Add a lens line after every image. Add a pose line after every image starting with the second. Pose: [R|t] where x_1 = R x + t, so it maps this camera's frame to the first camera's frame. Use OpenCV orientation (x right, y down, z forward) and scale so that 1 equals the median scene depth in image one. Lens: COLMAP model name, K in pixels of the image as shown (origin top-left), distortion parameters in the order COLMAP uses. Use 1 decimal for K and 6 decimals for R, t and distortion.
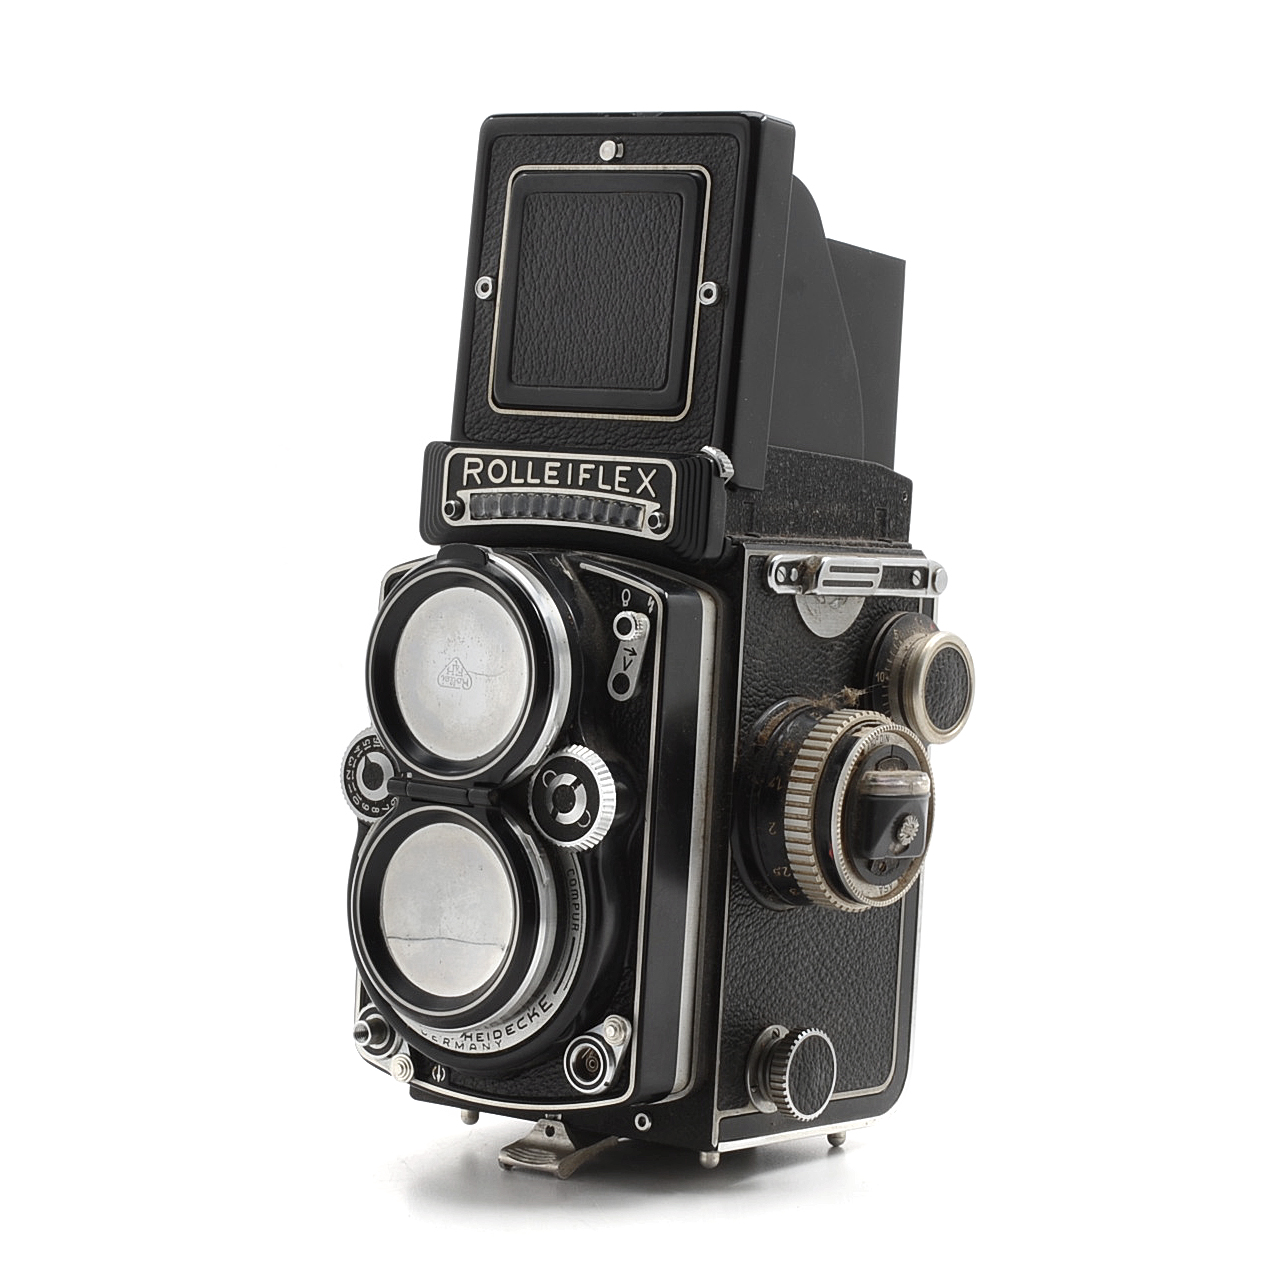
lens RADIAL K [[3944.9, 0, 583.9], [0, 3944.9, 566.8], [0, 0, 1]] dist [0.078441, -0.820934]
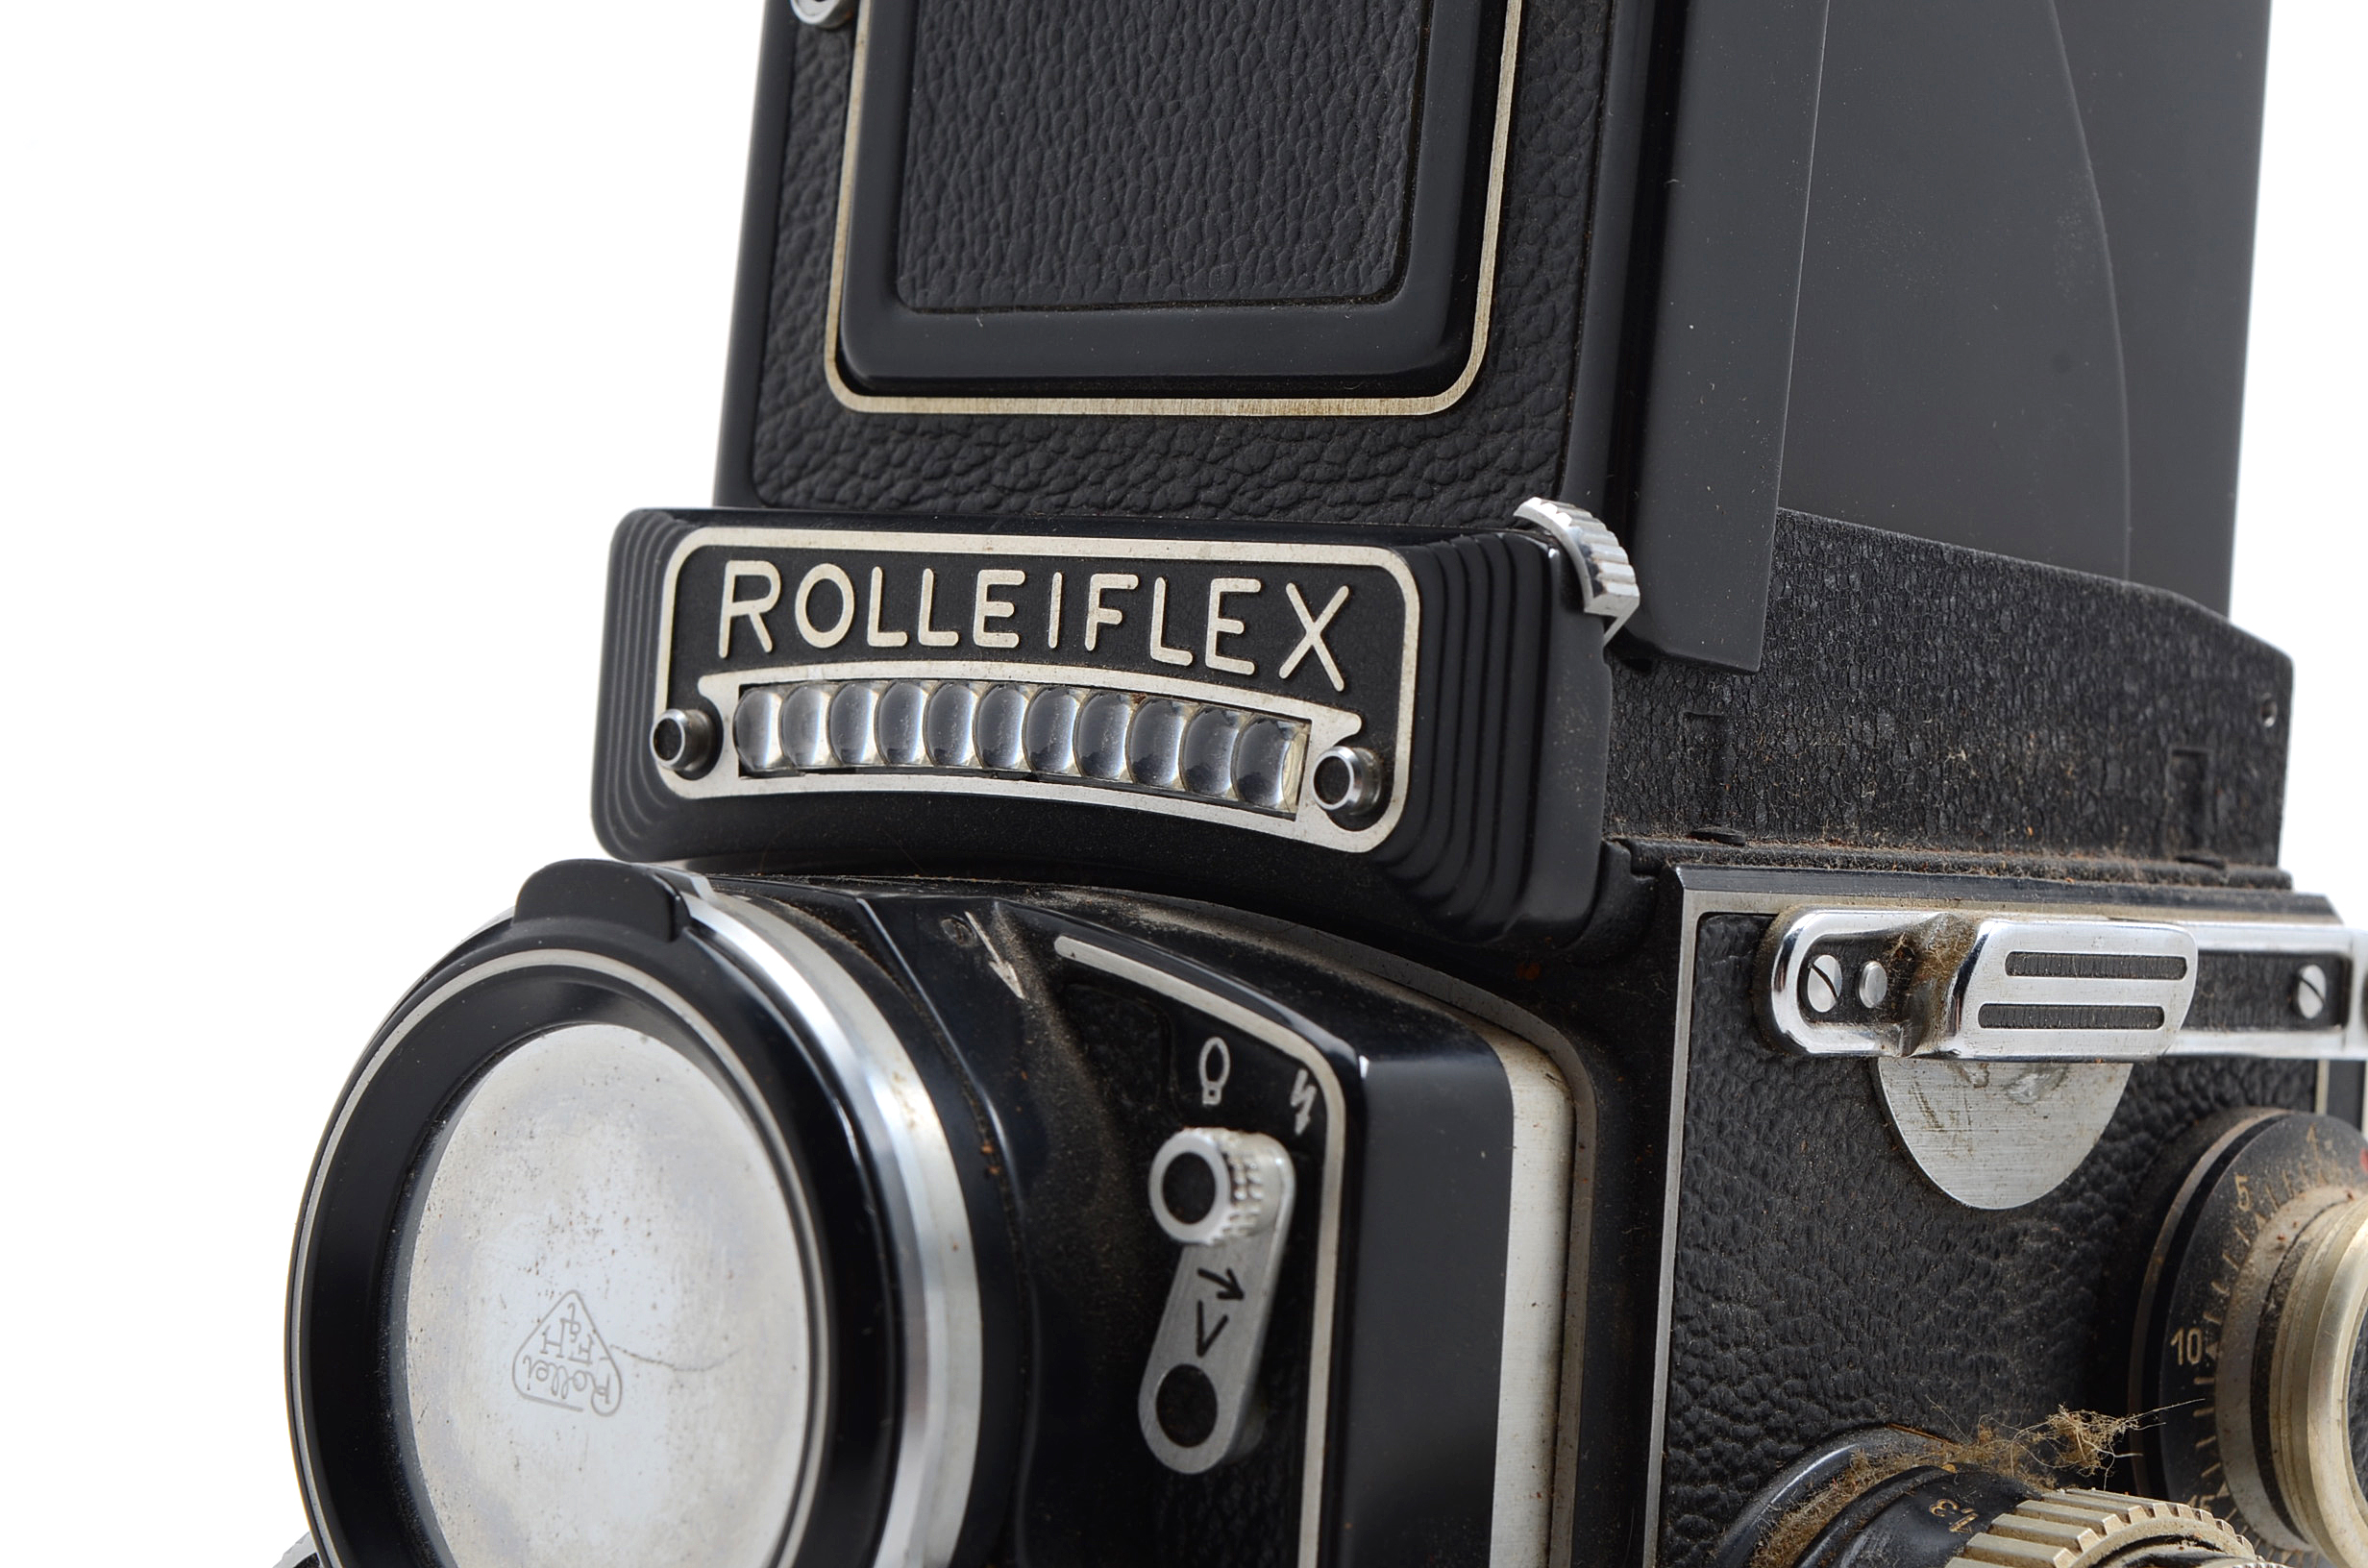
lens RADIAL K [[5174.6, 0, 1189.7], [0, 5174.6, 812.3], [0, 0, 1]] dist [0.069679, 0.166607]
pose [[0.995469, 0.007229, -0.094815, 0.040302], [-0.008696, 0.999849, -0.015065, -0.004041], [0.094692, 0.015822, 0.995381, 0.642338]]
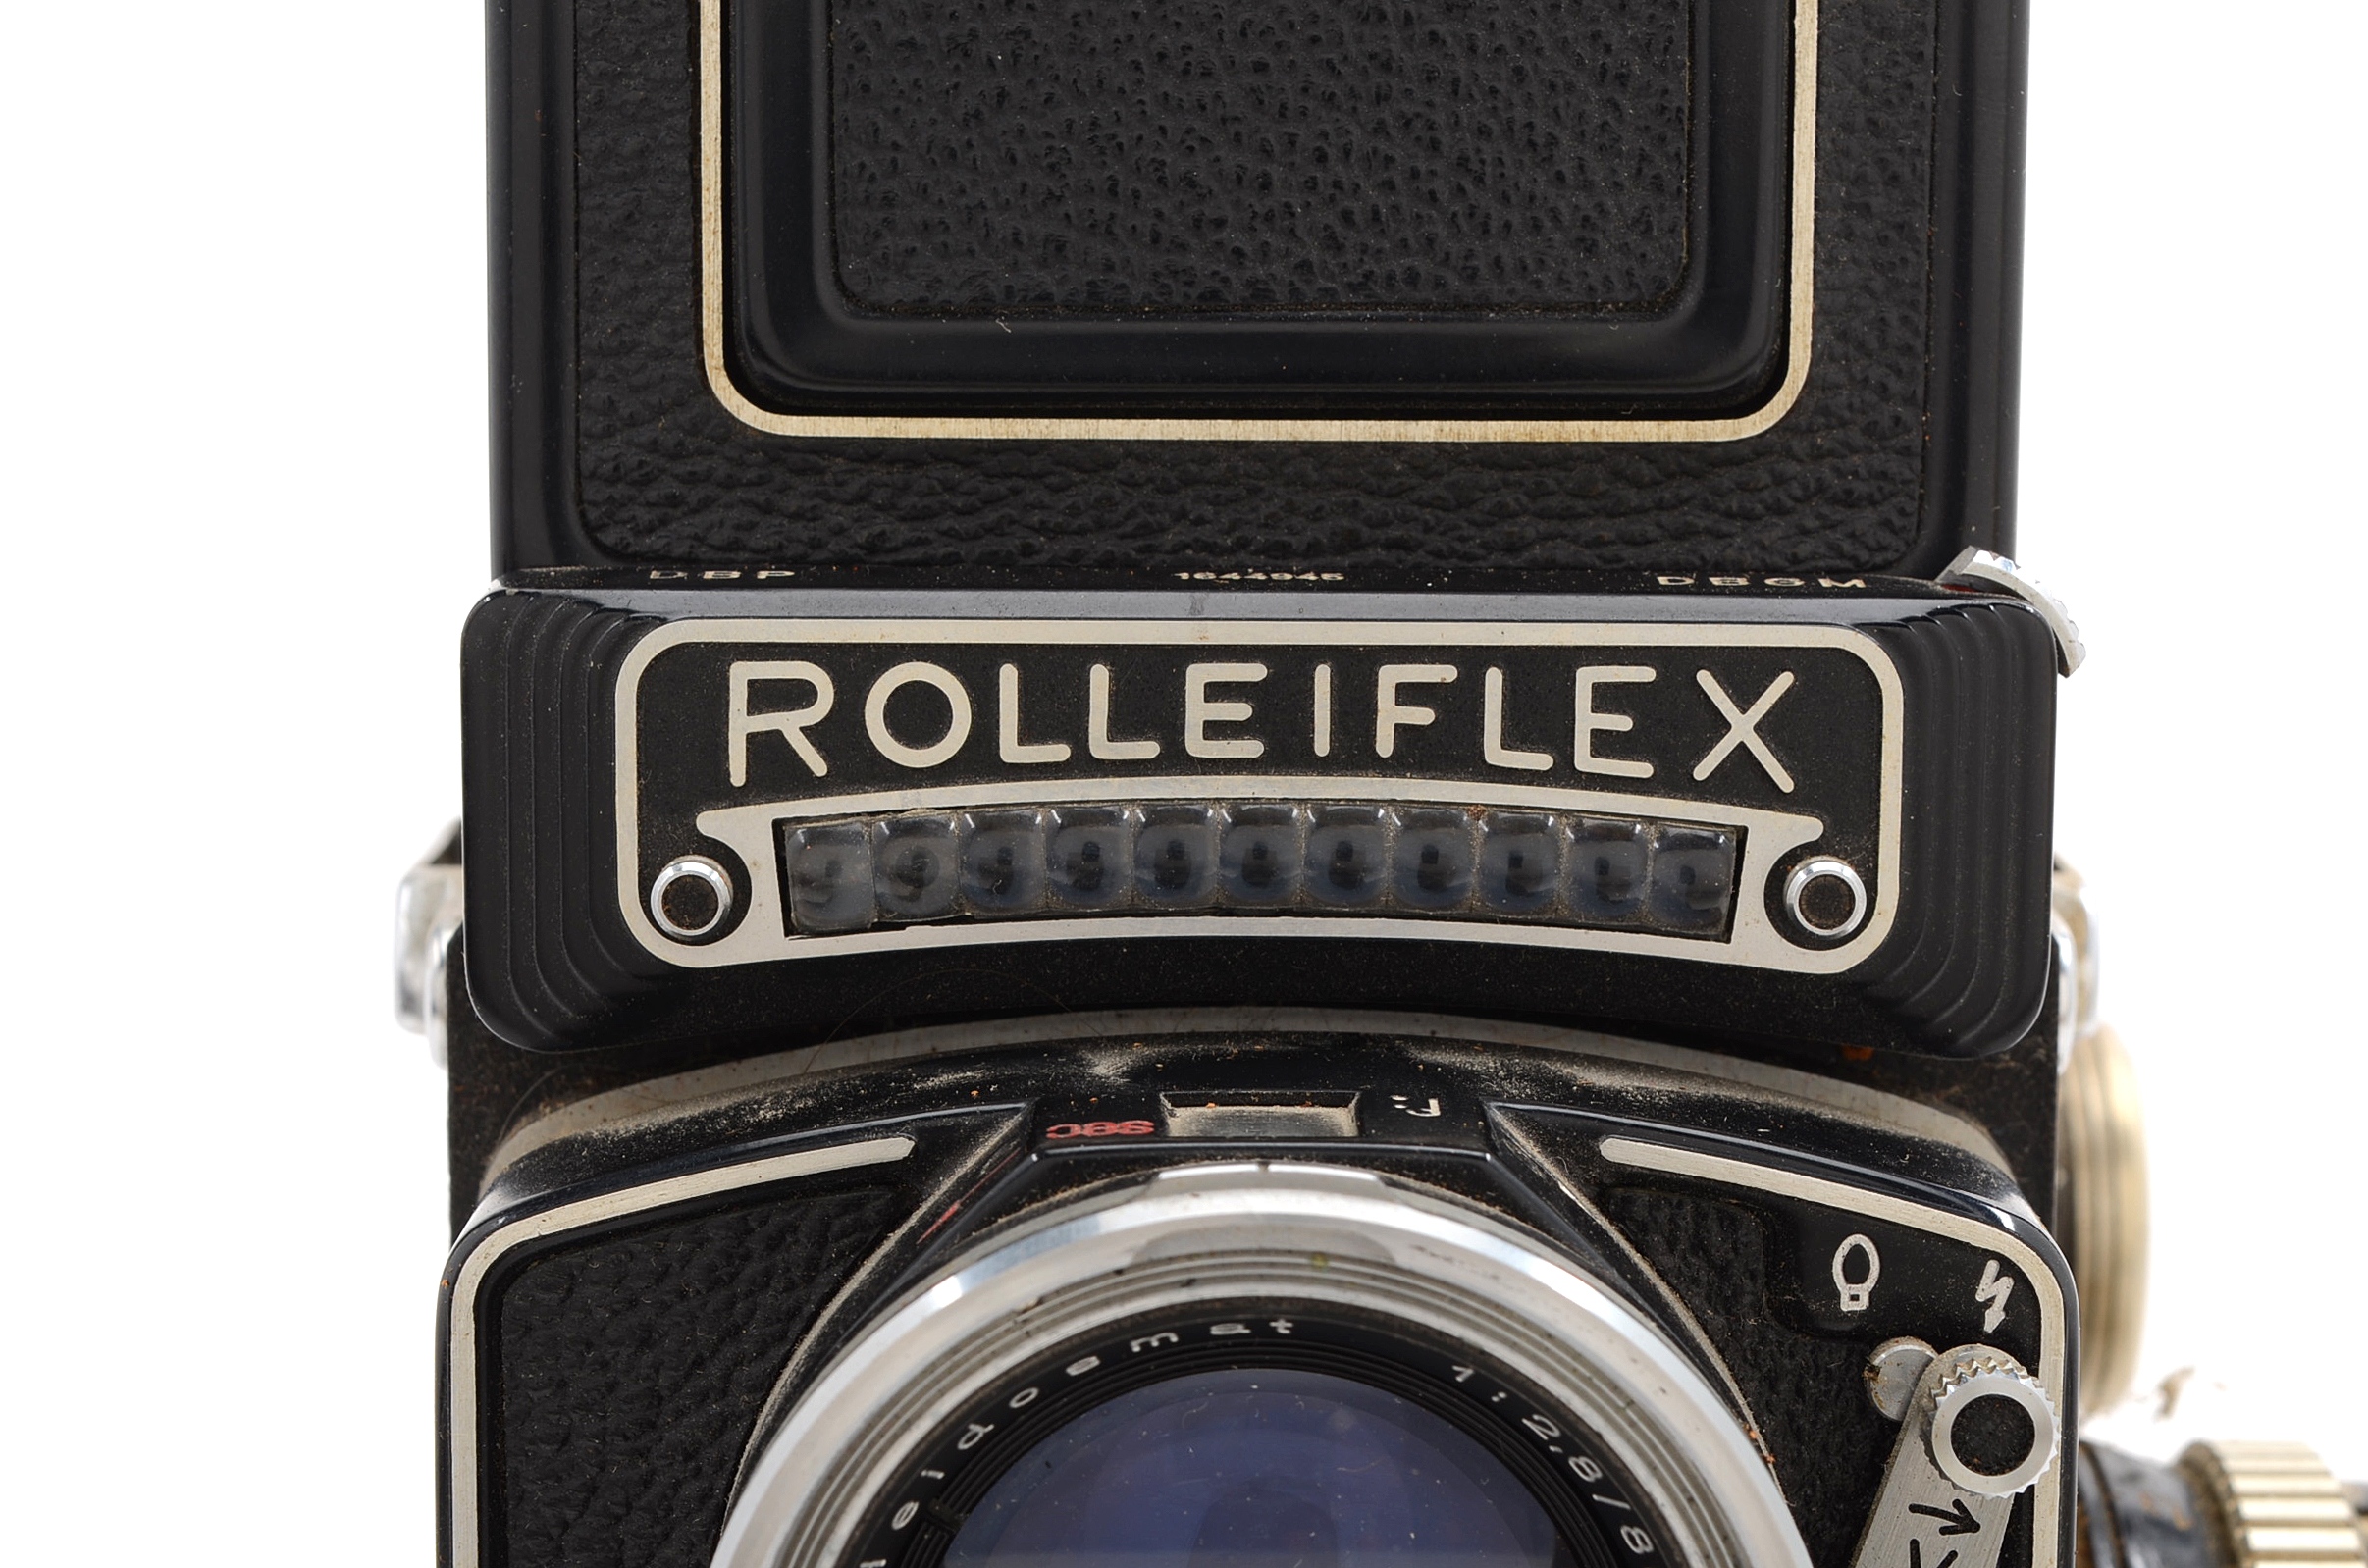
lens RADIAL K [[5174.9, 0, 1189.7], [0, 5174.9, 812.3], [0, 0, 1]] dist [0.069679, 0.166607]
pose [[0.795305, -0.152349, 0.586753, -0.185484], [0.053338, 0.981738, 0.182610, -0.072667], [-0.603858, -0.113934, 0.788907, 0.771225]]
